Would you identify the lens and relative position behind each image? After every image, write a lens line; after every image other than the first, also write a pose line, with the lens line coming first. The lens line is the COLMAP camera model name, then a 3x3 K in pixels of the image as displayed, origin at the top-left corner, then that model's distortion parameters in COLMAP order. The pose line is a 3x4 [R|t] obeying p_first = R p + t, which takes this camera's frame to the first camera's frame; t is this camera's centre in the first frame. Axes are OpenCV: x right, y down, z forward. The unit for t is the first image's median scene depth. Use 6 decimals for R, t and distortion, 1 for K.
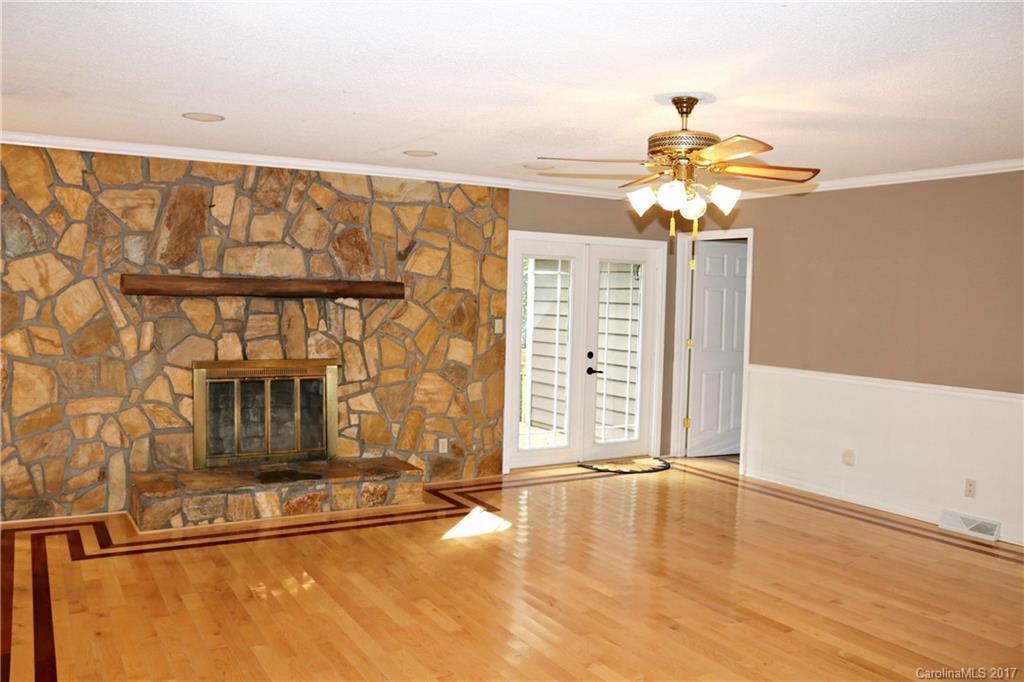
lens RADIAL K [[824.3, 0, 512.0], [0, 824.3, 341.0], [0, 0, 1]] dist [-0.080096, 0.001082]
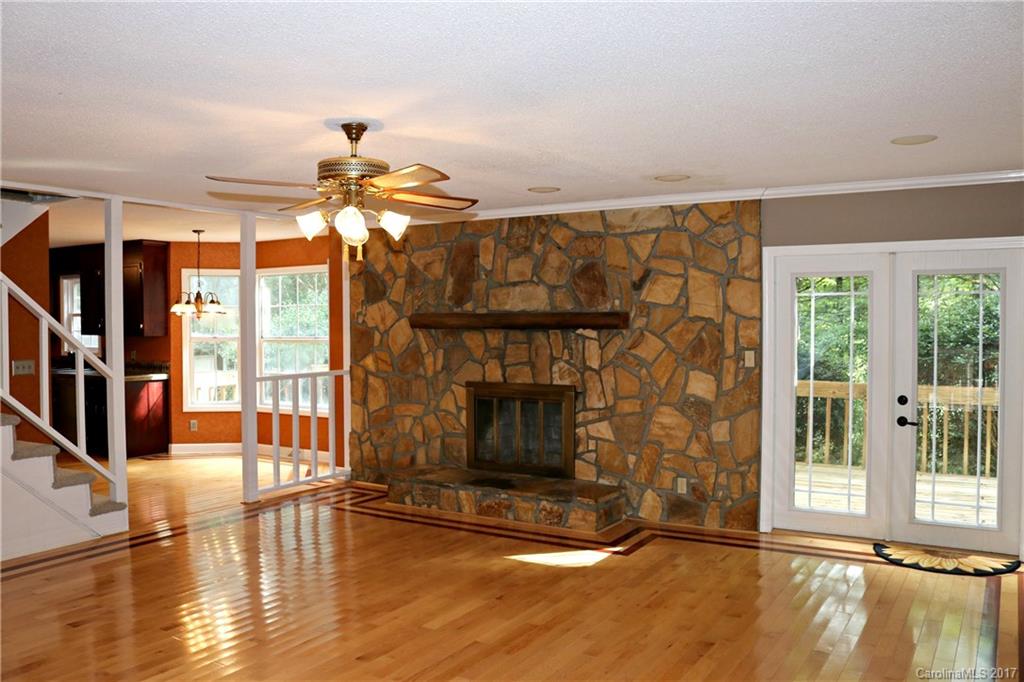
lens RADIAL K [[866.0, 0, 512.0], [0, 866.0, 341.0], [0, 0, 1]] dist [-0.115234, 0.014896]
pose [[0.472508, 0.000249, -0.881326, 0.759880], [-0.032729, 0.999315, -0.017265, -0.014927], [0.880718, 0.037002, 0.472193, 0.404959]]
